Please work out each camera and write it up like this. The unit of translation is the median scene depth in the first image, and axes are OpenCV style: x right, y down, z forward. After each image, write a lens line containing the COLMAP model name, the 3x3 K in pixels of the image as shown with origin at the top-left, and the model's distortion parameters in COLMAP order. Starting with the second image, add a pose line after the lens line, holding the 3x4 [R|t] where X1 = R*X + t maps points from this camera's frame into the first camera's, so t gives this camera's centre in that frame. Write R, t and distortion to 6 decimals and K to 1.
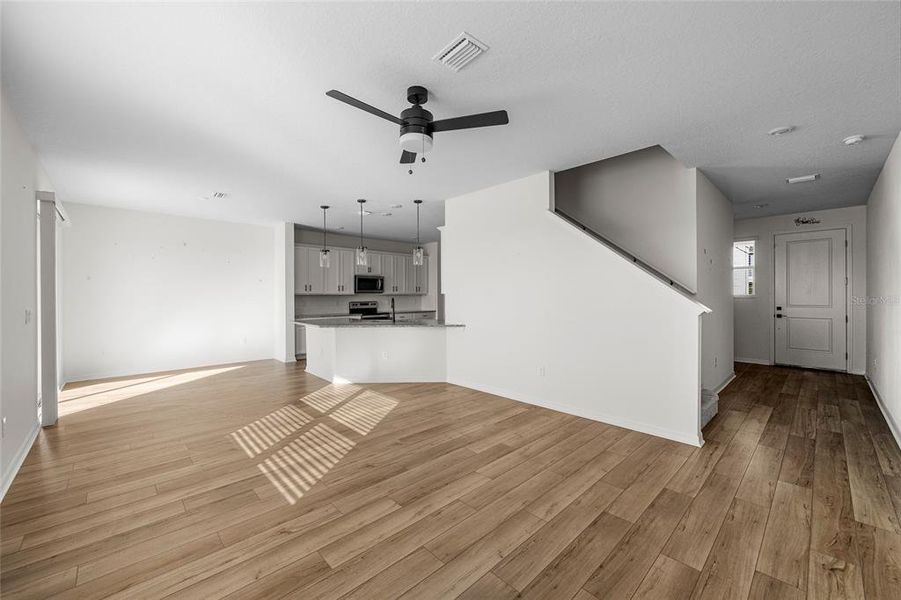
lens RADIAL K [[355.2, 0, 451.6], [0, 355.2, 299.1], [0, 0, 1]] dist [-0.009996, -0.000214]
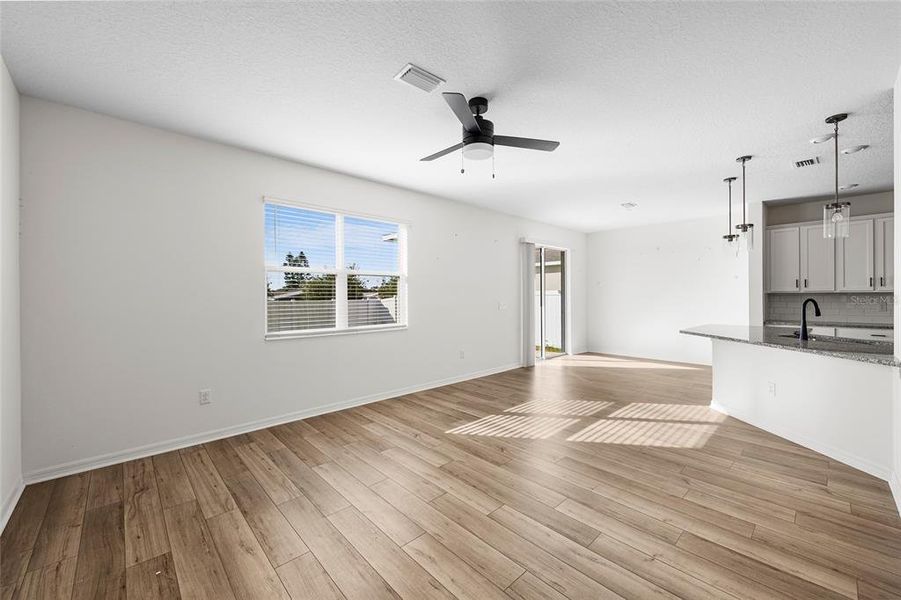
lens RADIAL K [[355.2, 0, 447.3], [0, 355.2, 292.1], [0, 0, 1]] dist [-0.009996, -0.000214]
pose [[-0.013644, -0.002286, -0.999904, 0.845566], [-0.008807, 0.999959, -0.002166, -0.014082], [0.999868, 0.008776, -0.013664, 0.811149]]
